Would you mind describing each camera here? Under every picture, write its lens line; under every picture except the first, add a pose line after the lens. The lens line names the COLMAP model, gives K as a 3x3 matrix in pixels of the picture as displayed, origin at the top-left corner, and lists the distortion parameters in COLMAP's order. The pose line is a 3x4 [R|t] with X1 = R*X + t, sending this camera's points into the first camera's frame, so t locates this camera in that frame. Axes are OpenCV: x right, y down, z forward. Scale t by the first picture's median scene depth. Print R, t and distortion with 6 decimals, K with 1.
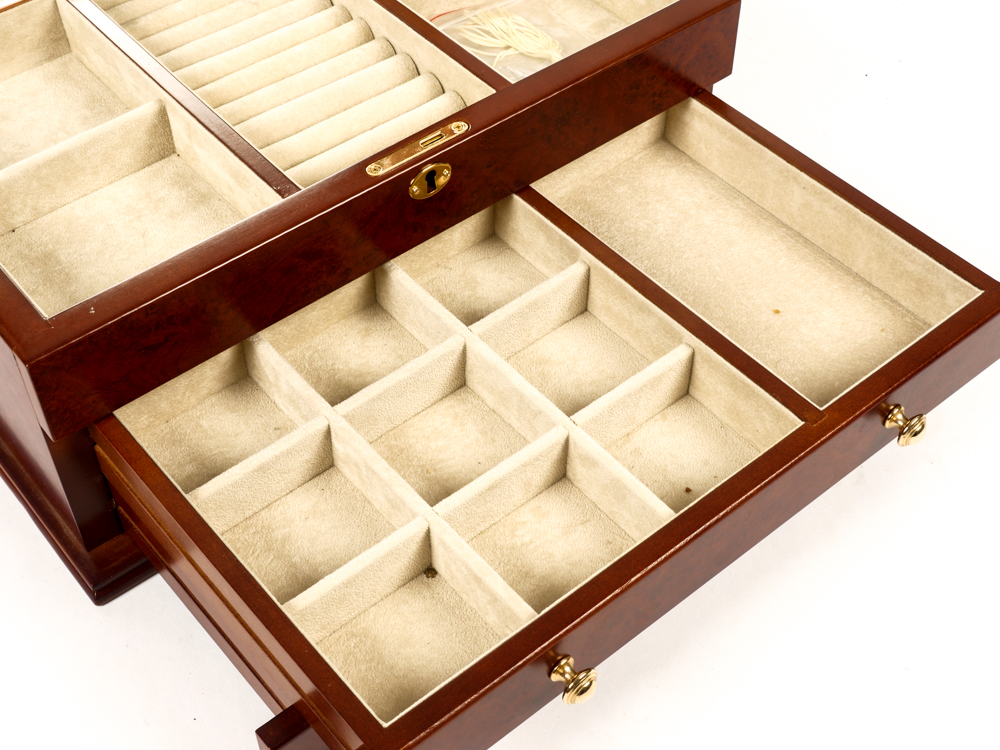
lens RADIAL K [[1455.2, 0, 508.0], [0, 1455.2, 381.1], [0, 0, 1]] dist [-0.033805, 0.000000]
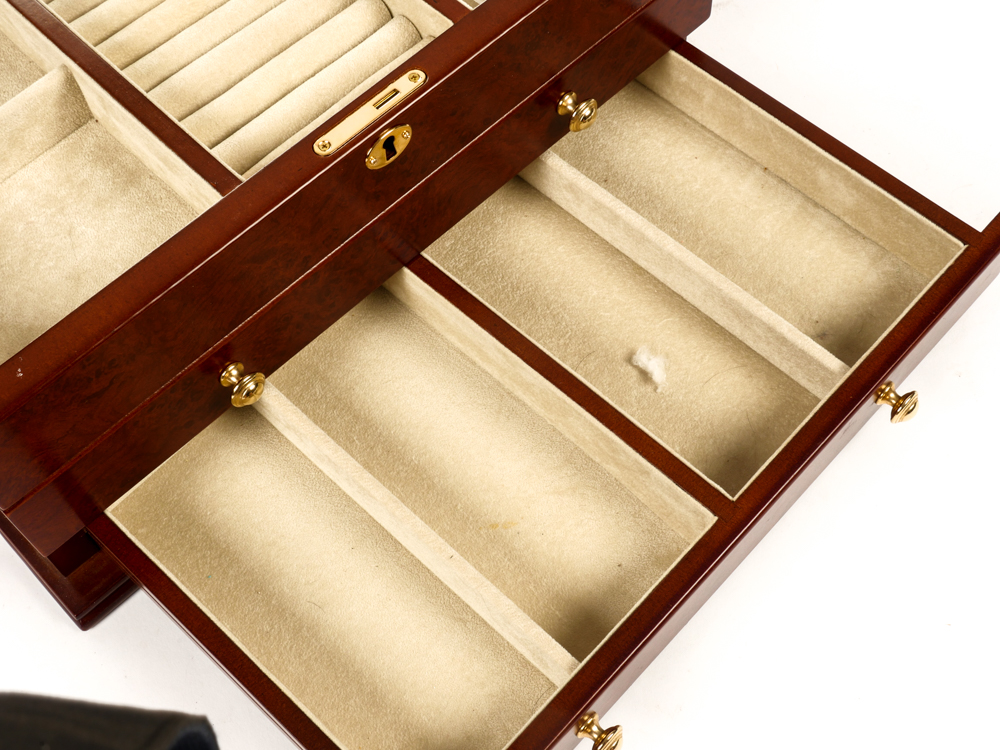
lens RADIAL K [[1342.6, 0, 500.2], [0, 1342.6, 374.5], [0, 0, 1]] dist [-0.014133, 0.000000]
pose [[0.995539, -0.094258, 0.004238, -0.003338], [0.091032, 0.971338, 0.219582, -0.167098], [-0.024814, -0.218217, 0.975585, 0.178805]]
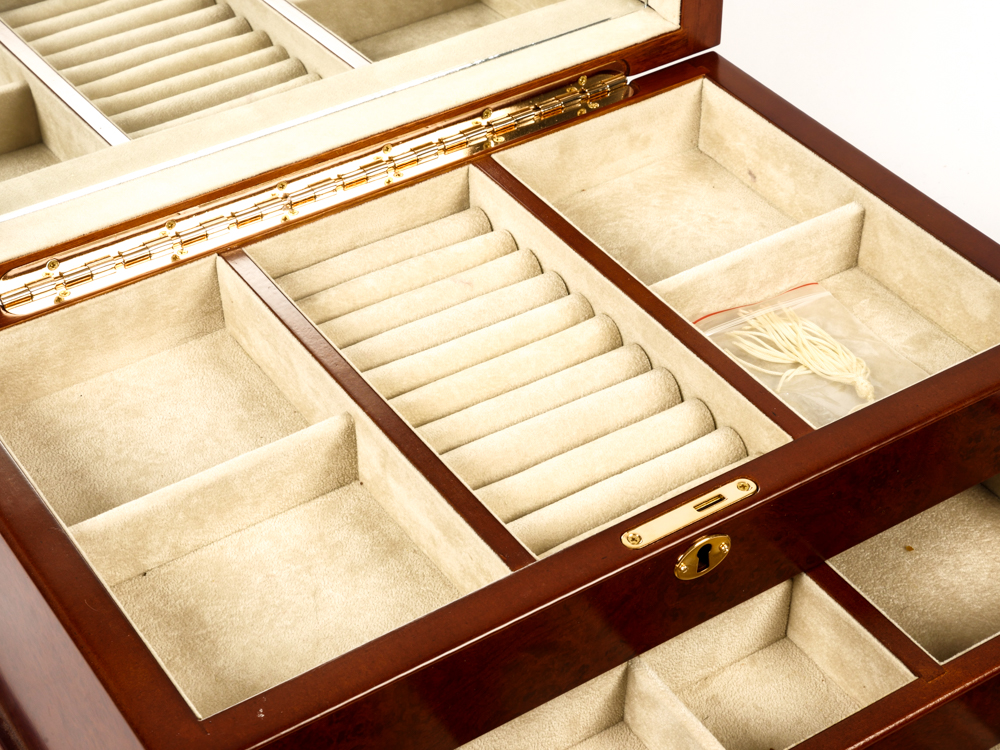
lens RADIAL K [[1995.3, 0, 494.5], [0, 1995.3, 372.6], [0, 0, 1]] dist [0.078967, 0.000000]
pose [[0.994257, 0.072930, -0.078320, -0.082274], [-0.083419, 0.986590, -0.140288, -0.074108], [0.067039, 0.146016, 0.987008, -0.037977]]
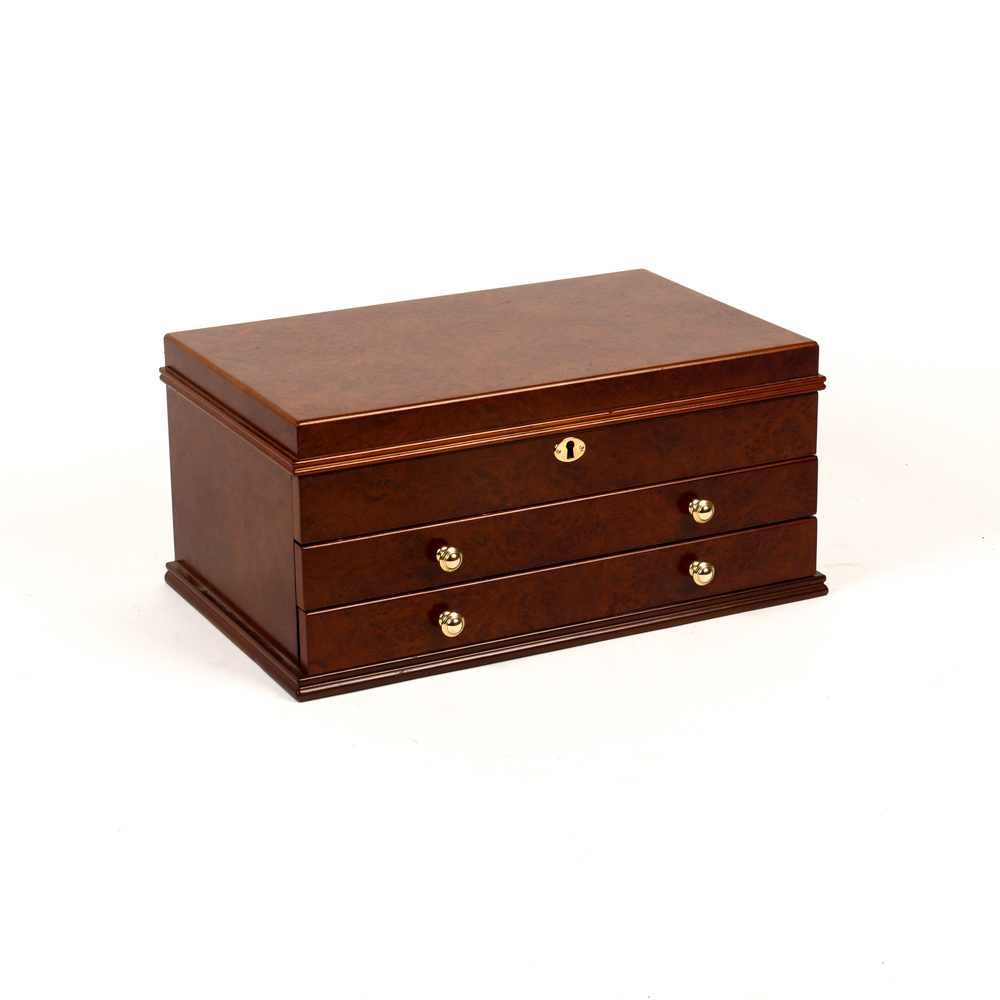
lens RADIAL K [[2662.6, 0, 499.0], [0, 2662.6, 501.1], [0, 0, 1]] dist [0.009298, 0.000000]
pose [[0.974784, 0.082787, -0.207223, 0.425196], [-0.169516, 0.878637, -0.446388, 1.086882], [0.145119, 0.470260, 0.870515, -1.301309]]
